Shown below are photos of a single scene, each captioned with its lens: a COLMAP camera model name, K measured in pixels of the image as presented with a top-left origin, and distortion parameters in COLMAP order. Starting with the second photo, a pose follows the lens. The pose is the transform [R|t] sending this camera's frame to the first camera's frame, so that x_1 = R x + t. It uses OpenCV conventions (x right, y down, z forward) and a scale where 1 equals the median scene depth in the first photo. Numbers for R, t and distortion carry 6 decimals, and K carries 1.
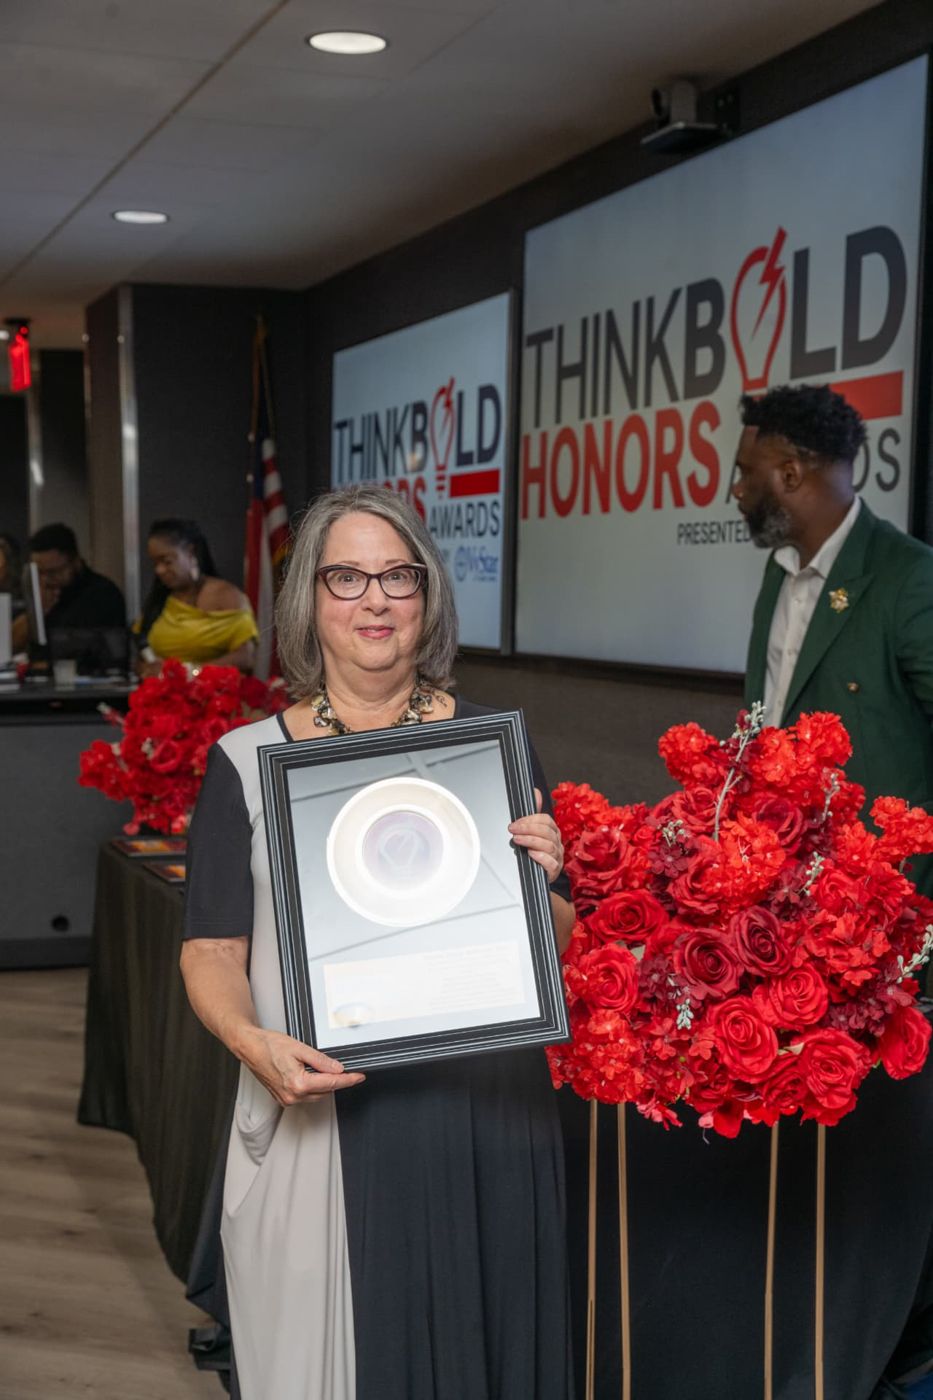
lens RADIAL K [[2081.2, 0, 466.5], [0, 2081.2, 700.0], [0, 0, 1]] dist [0.076936, 0.015061]
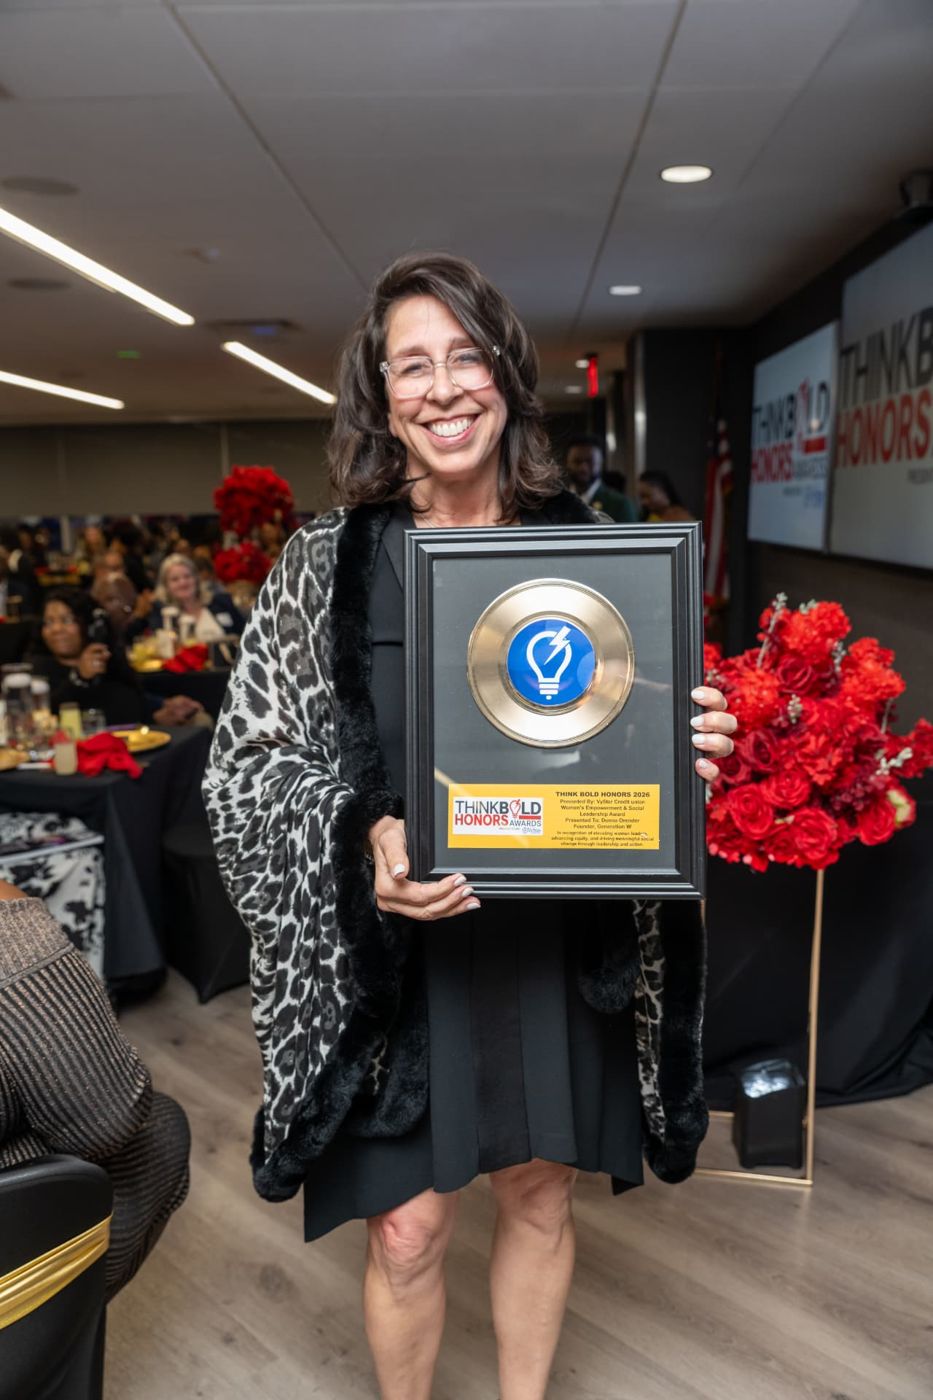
lens RADIAL K [[1205.0, 0, 466.5], [0, 1205.0, 700.0], [0, 0, 1]] dist [-0.041558, -0.002543]
pose [[0.929710, 0.046654, -0.365325, 0.247352], [-0.008197, 0.994320, 0.106120, -0.013527], [0.368201, -0.095666, 0.924811, 0.094966]]
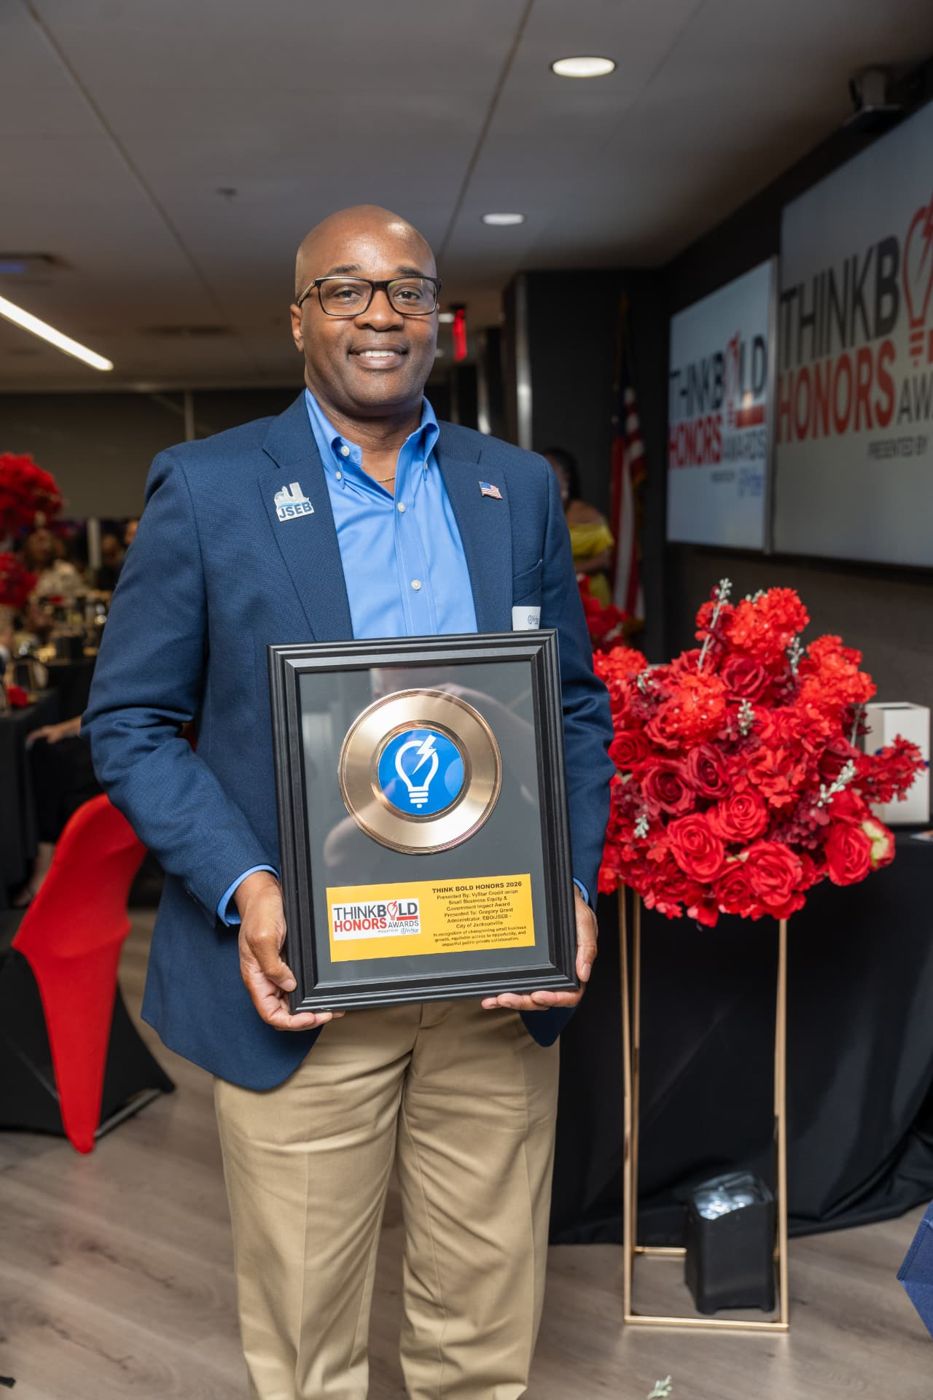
lens RADIAL K [[1625.6, 0, 466.5], [0, 1625.6, 700.0], [0, 0, 1]] dist [0.011396, 0.002882]
pose [[0.964356, 0.010403, -0.264404, 0.245509], [0.005923, 0.998128, 0.060874, 0.012349], [0.264542, -0.060270, 0.962489, 0.024135]]
